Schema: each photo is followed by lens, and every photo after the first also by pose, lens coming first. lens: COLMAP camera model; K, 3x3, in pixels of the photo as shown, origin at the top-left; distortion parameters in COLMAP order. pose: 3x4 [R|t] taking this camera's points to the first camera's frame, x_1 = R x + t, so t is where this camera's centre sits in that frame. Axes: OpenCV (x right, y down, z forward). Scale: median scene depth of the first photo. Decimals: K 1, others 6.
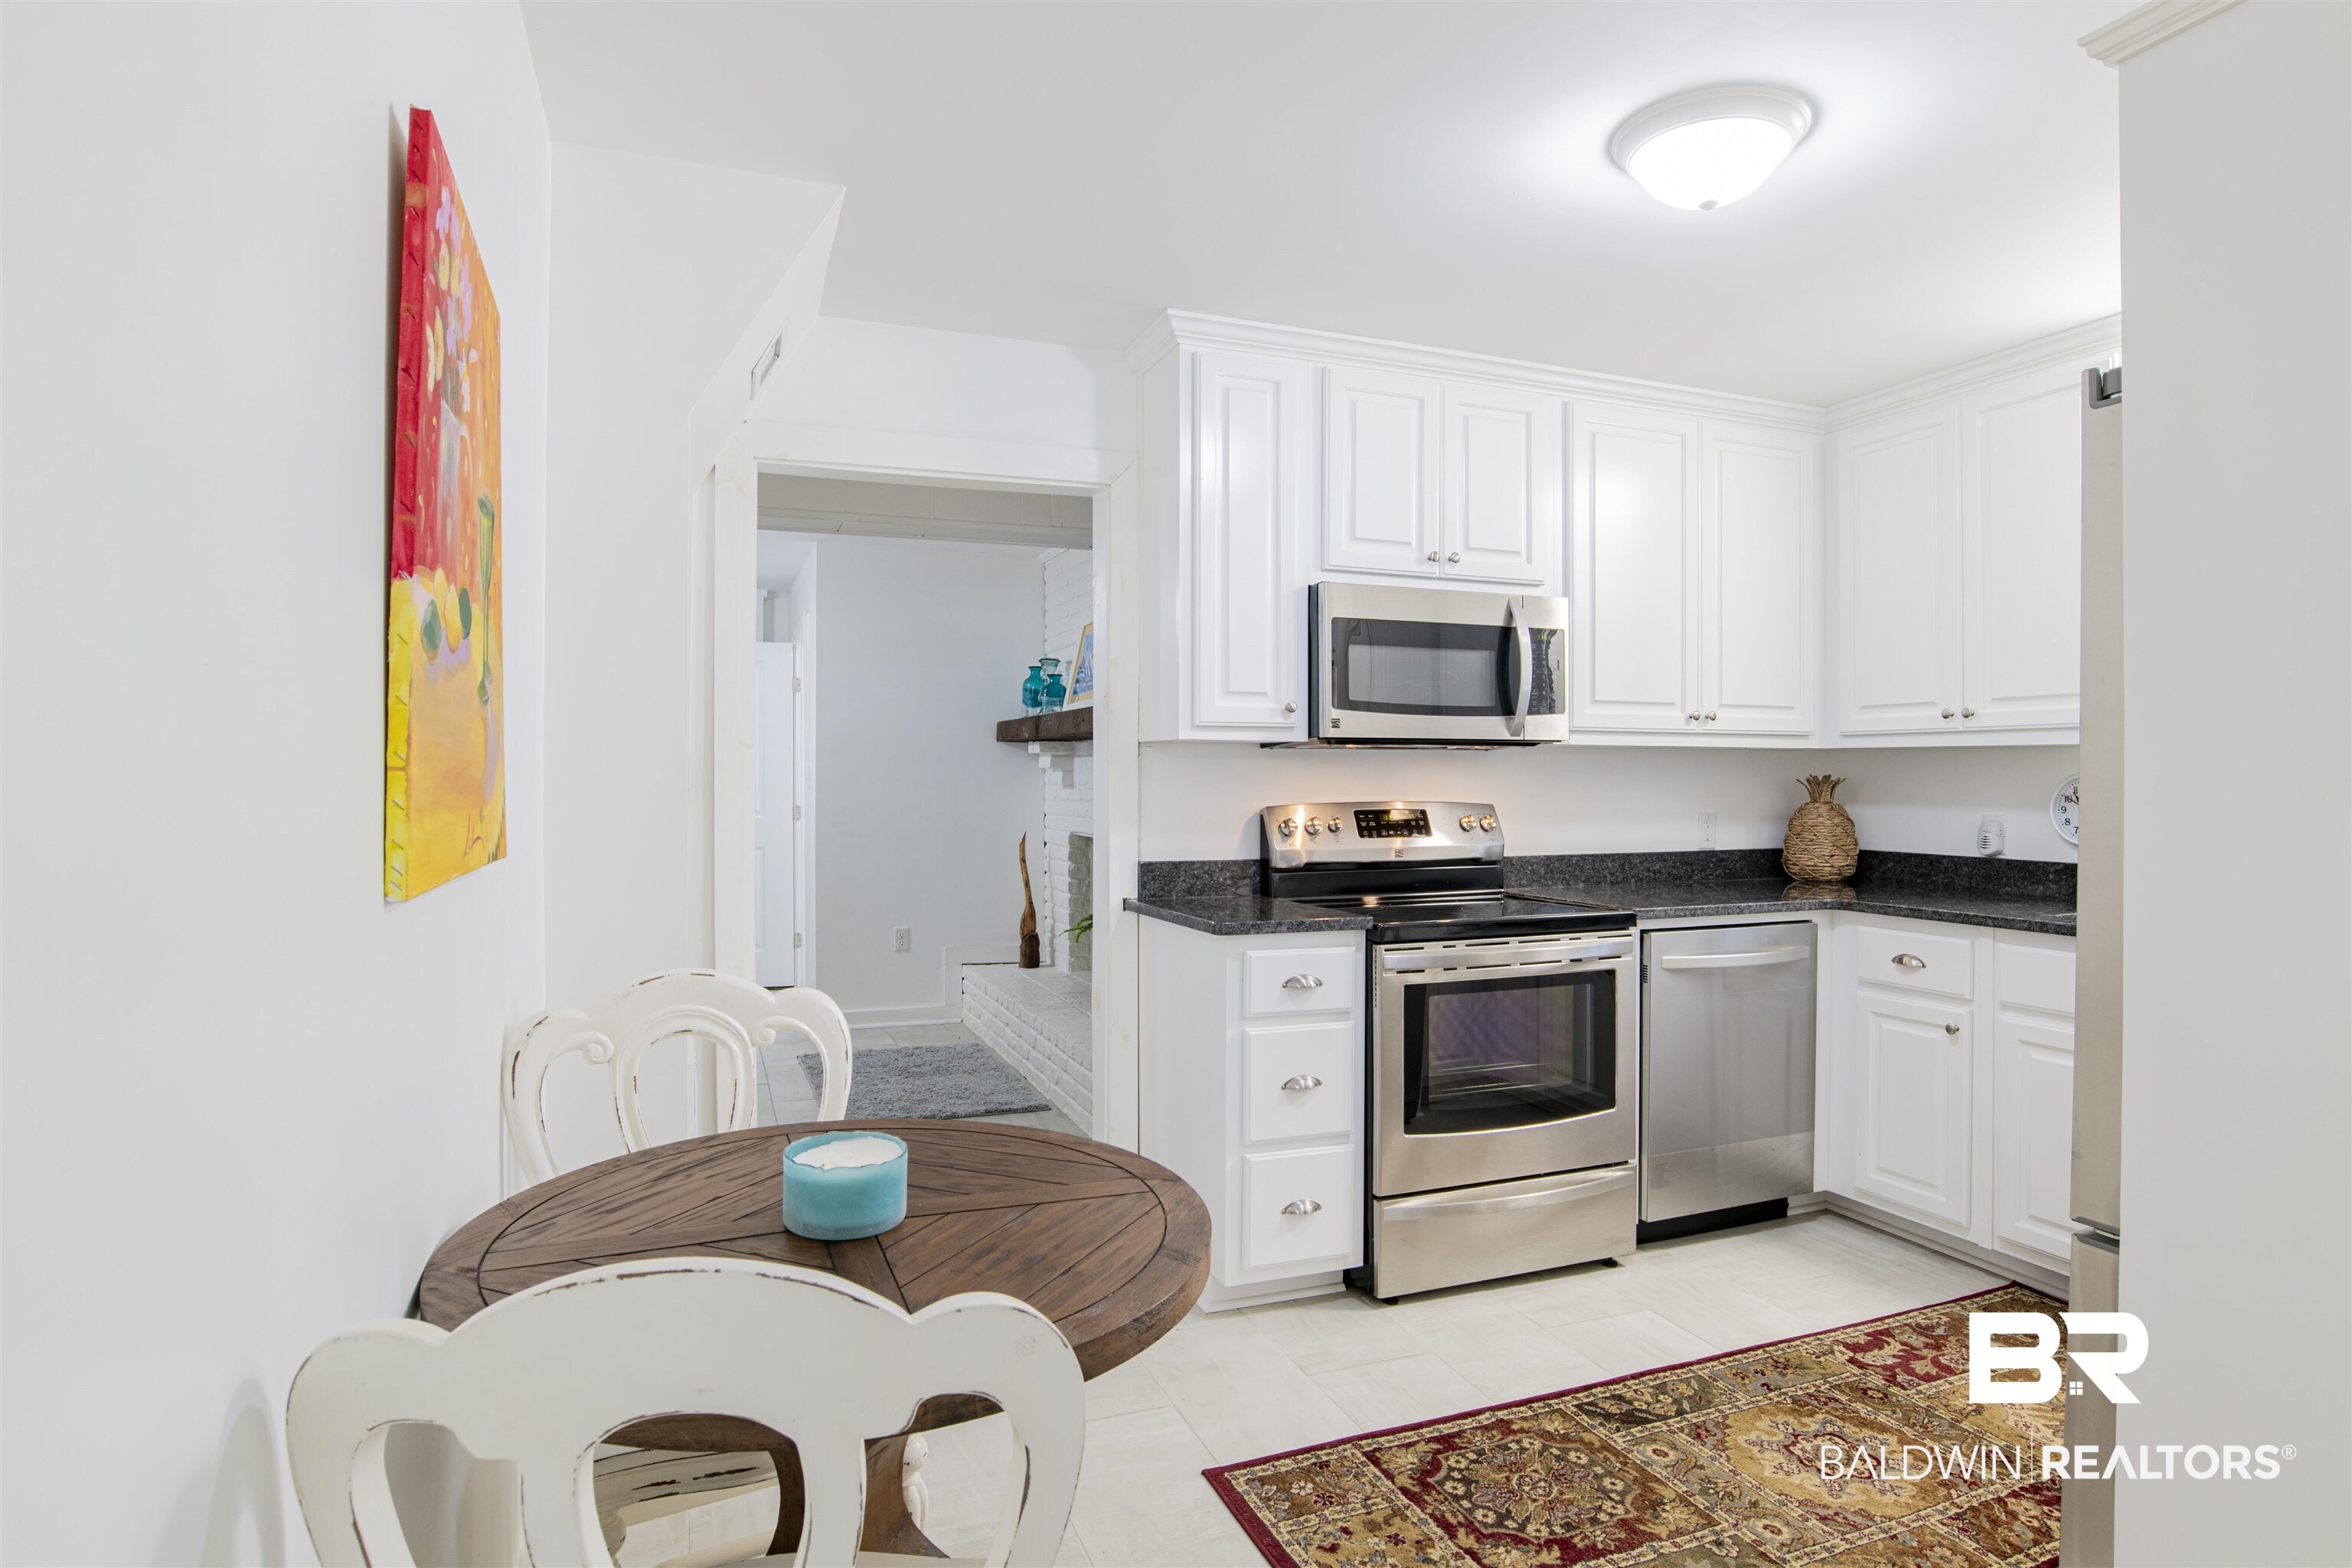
lens RADIAL K [[1255.3, 0, 1178.7], [0, 1255.3, 782.4], [0, 0, 1]] dist [-0.000075, -0.001331]
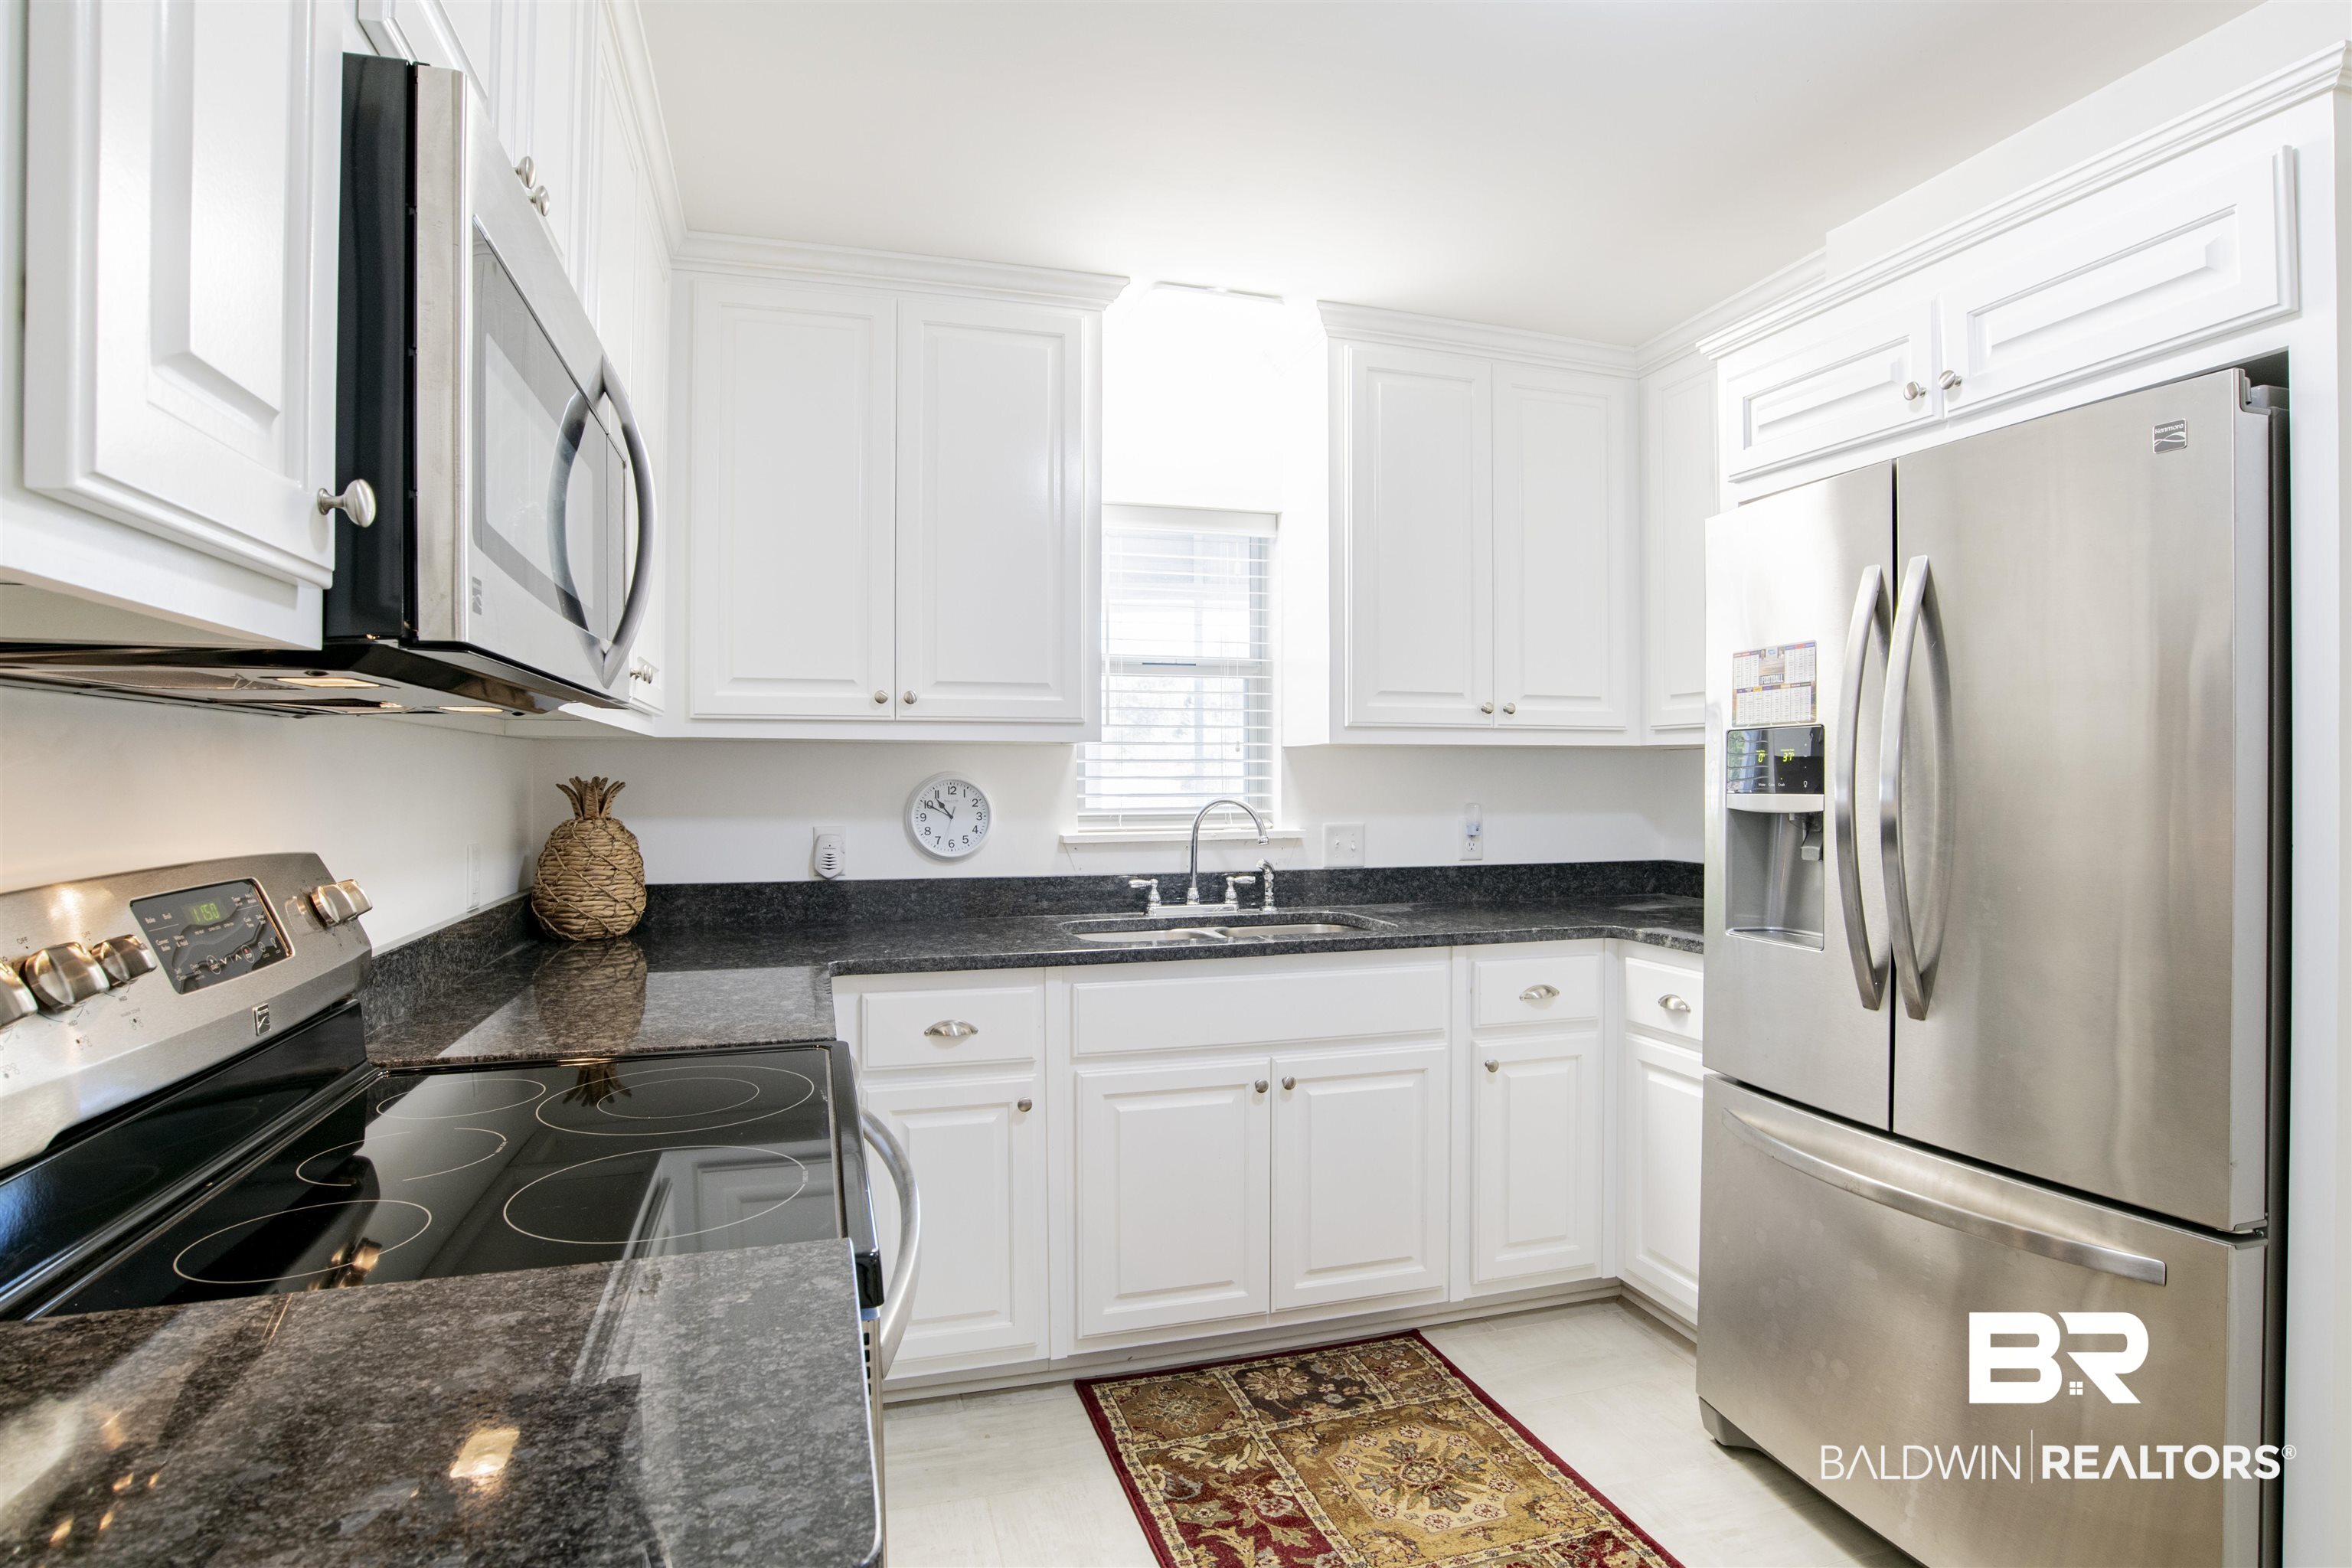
lens RADIAL K [[1219.8, 0, 1178.3], [0, 1219.8, 784.9], [0, 0, 1]] dist [-0.048529, 0.009744]
pose [[0.061924, -0.009898, 0.998032, -0.122936], [0.000008, 0.999951, 0.009916, -0.009370], [-0.998081, -0.000606, 0.061921, 0.814232]]
